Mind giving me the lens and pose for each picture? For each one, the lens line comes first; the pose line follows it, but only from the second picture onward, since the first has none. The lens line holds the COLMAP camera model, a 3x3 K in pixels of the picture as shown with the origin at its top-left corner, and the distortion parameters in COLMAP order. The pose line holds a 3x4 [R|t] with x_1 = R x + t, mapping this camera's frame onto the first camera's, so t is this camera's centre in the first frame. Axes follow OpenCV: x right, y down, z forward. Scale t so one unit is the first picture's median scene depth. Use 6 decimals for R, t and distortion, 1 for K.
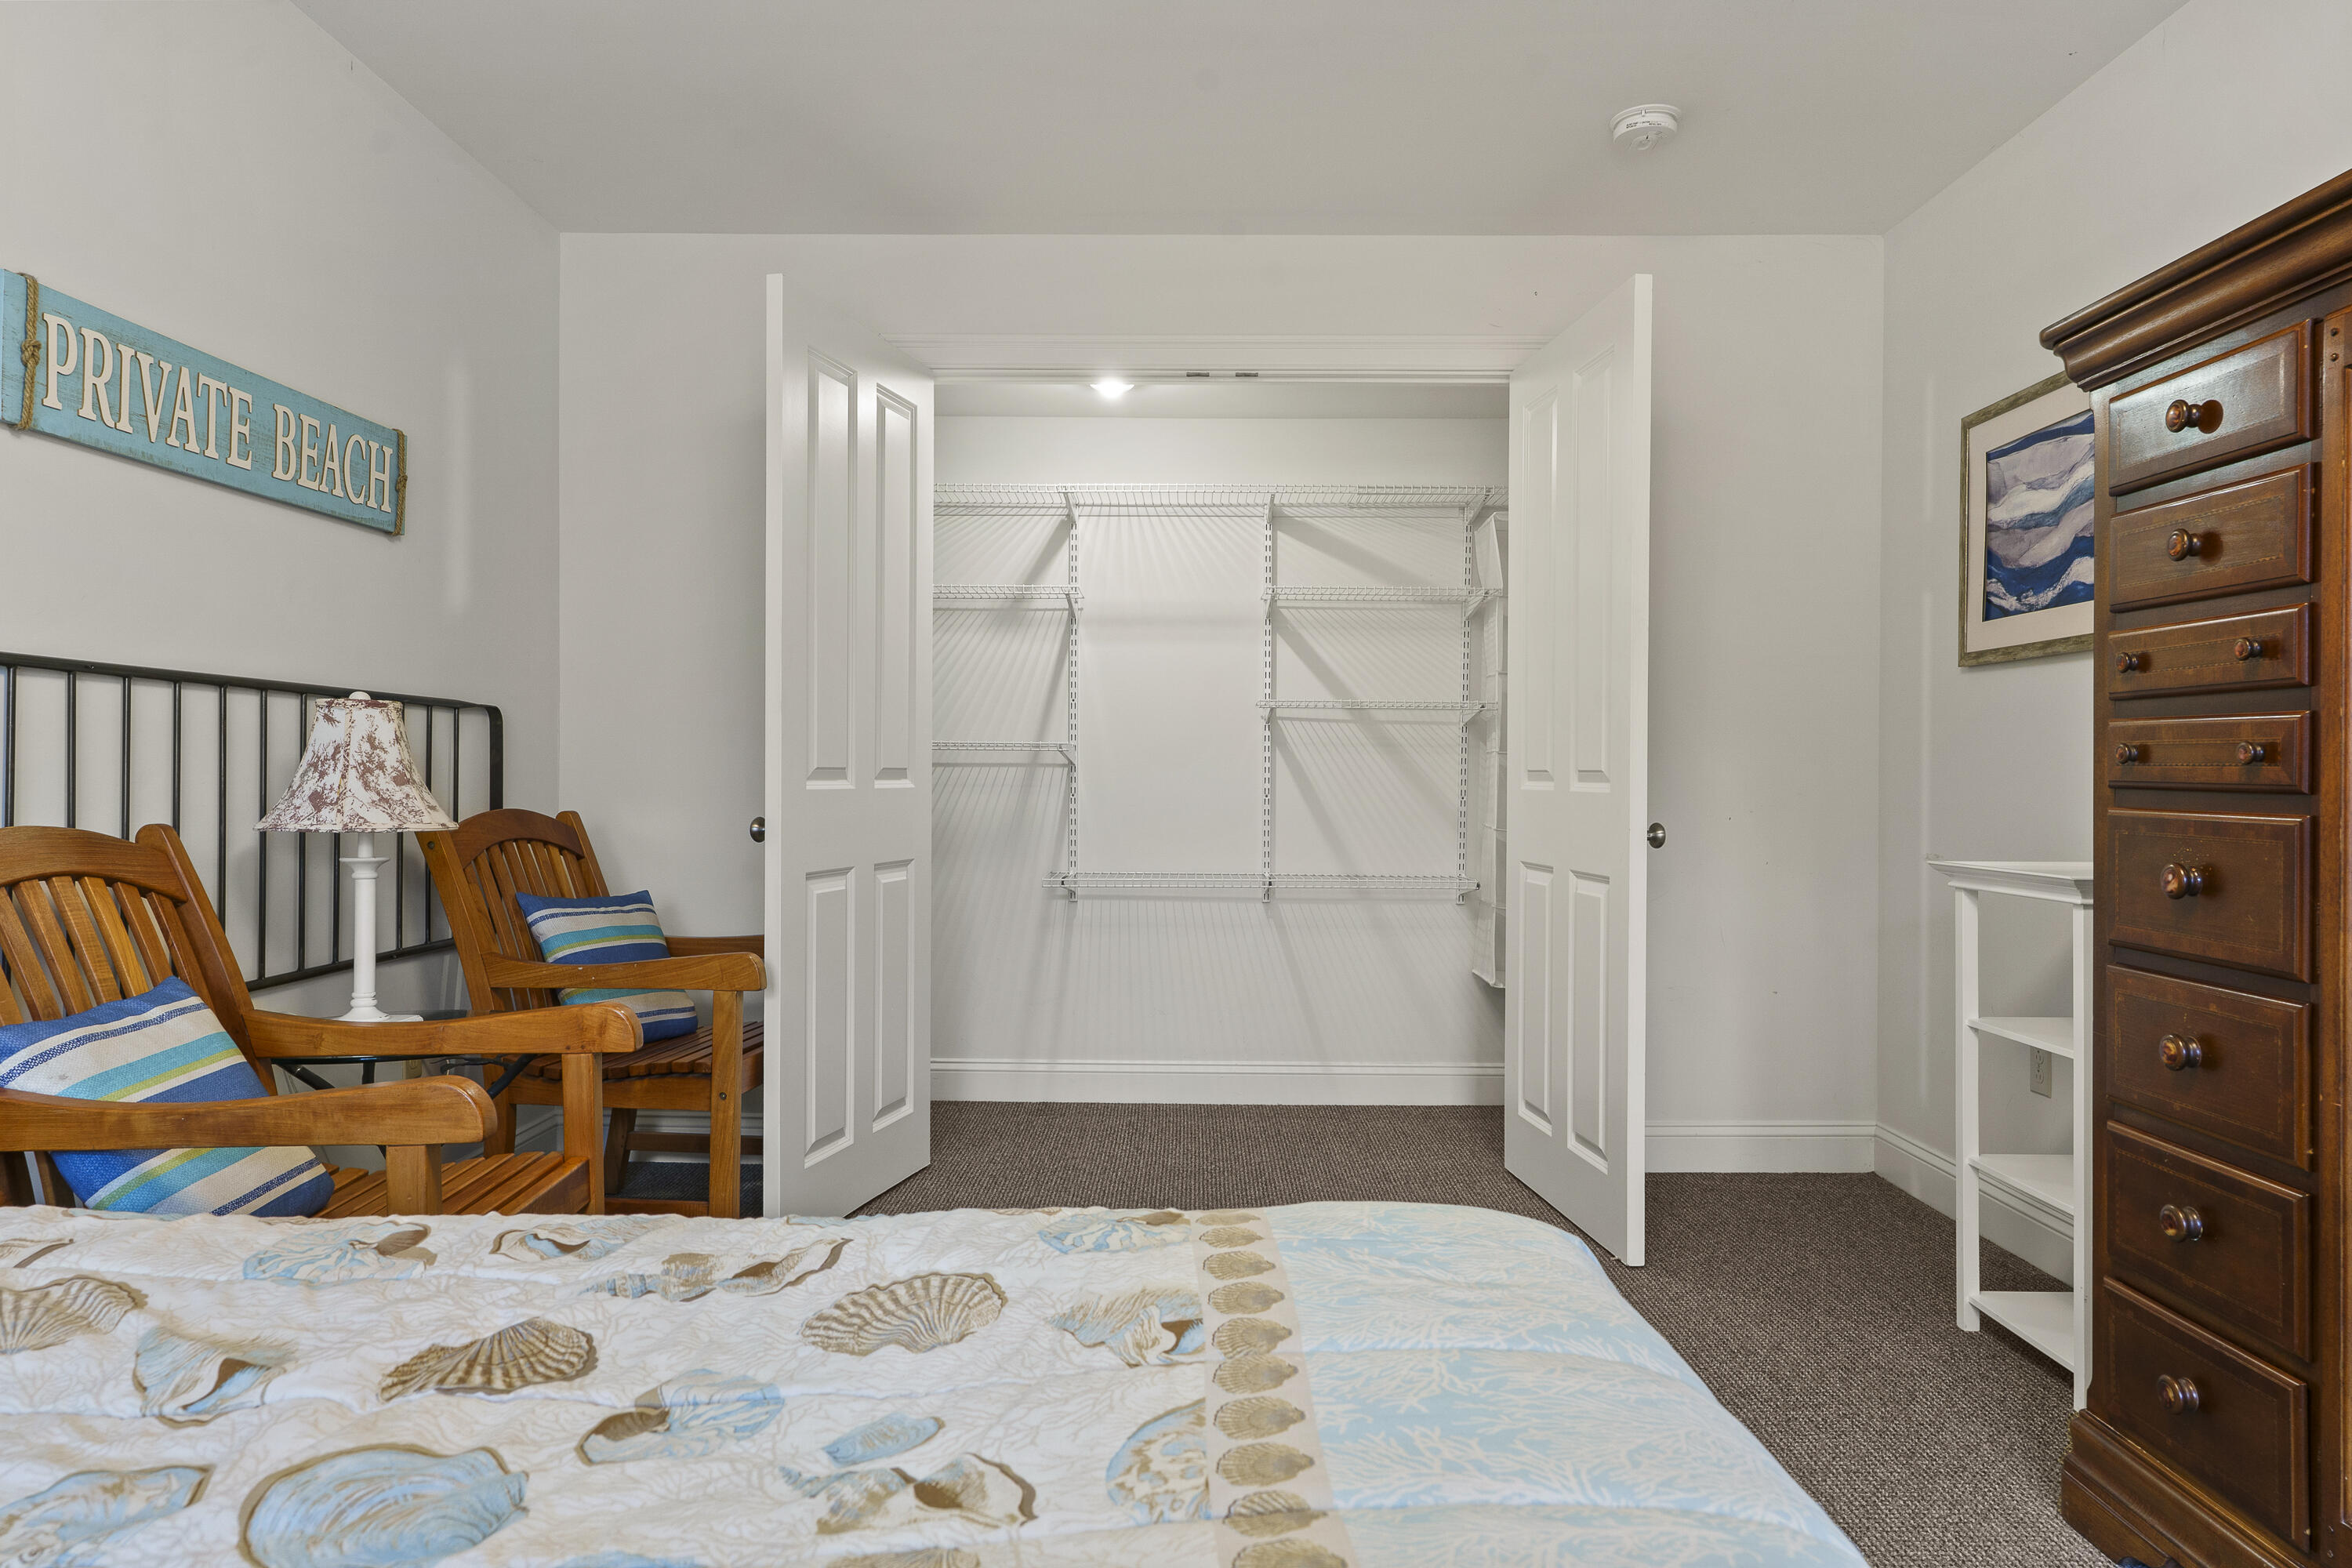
lens RADIAL K [[1518.1, 0, 1172.2], [0, 1518.1, 762.7], [0, 0, 1]] dist [-0.006368, 0.000037]
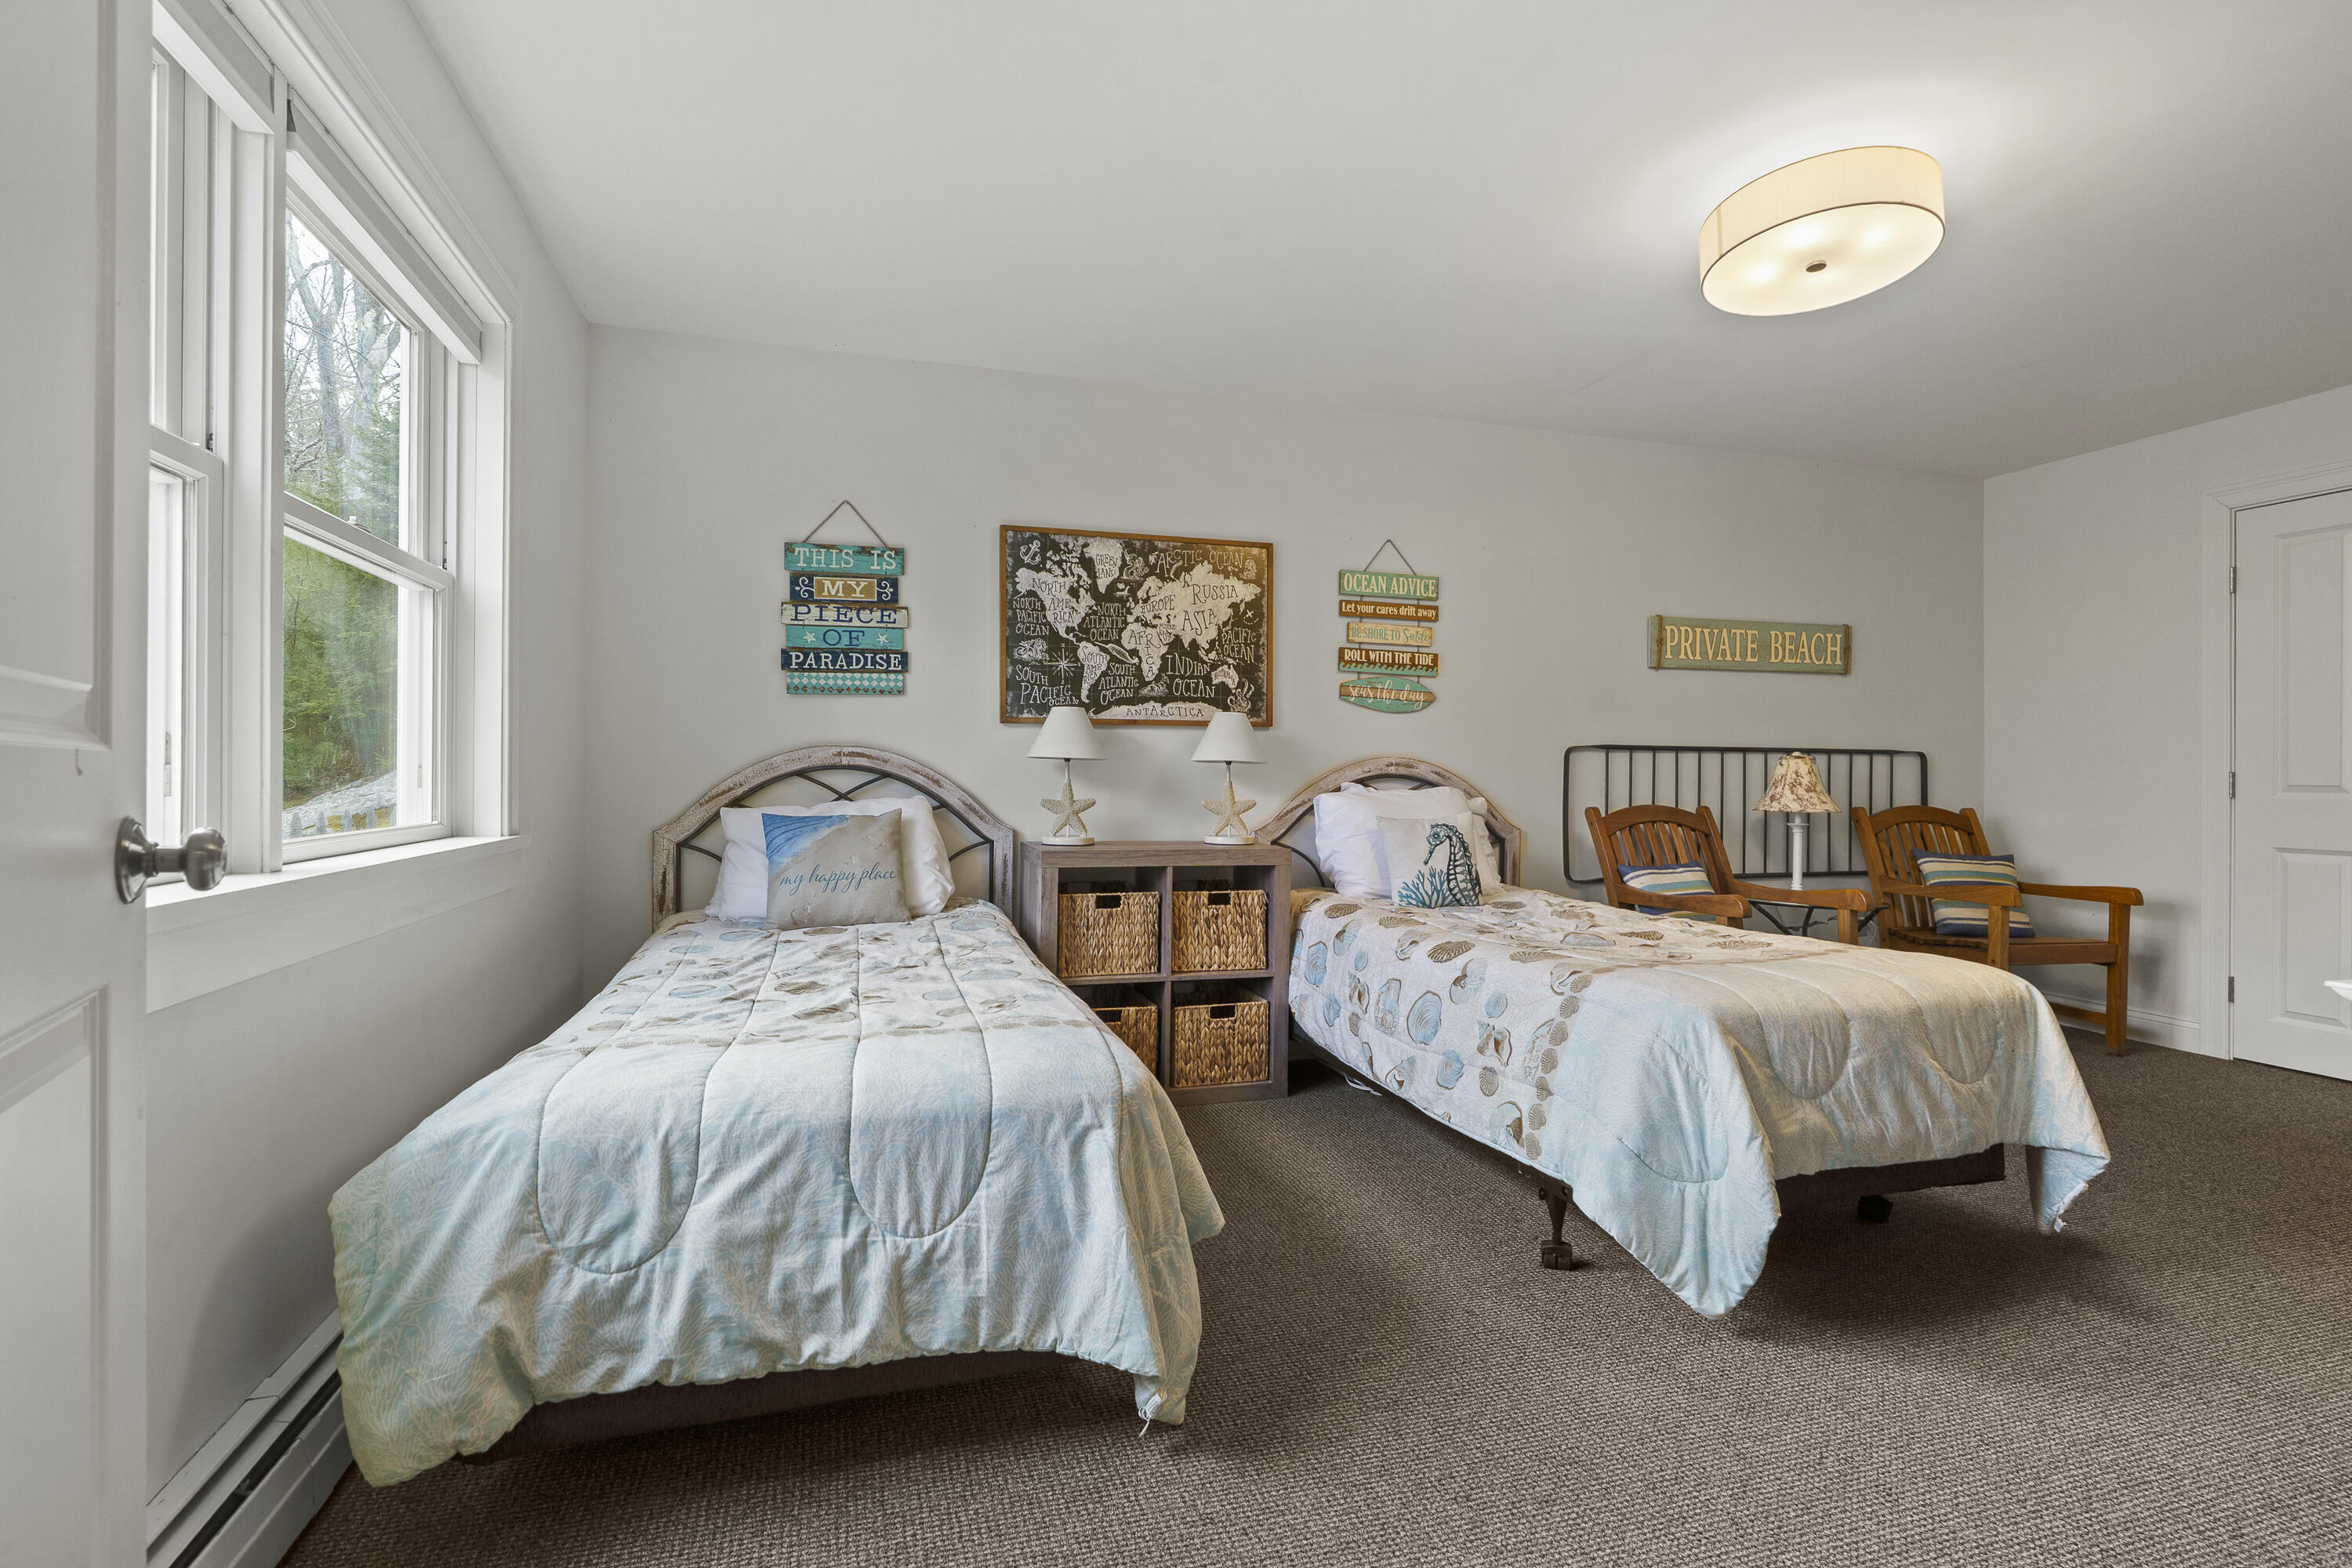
lens RADIAL K [[1079.6, 0, 1178.6], [0, 1079.6, 782.0], [0, 0, 1]] dist [-0.002890, -0.001038]
pose [[0.327799, -0.004200, -0.944738, 0.732858], [0.005103, 0.999983, -0.002675, -0.001136], [0.944734, -0.003944, 0.327815, -0.450514]]
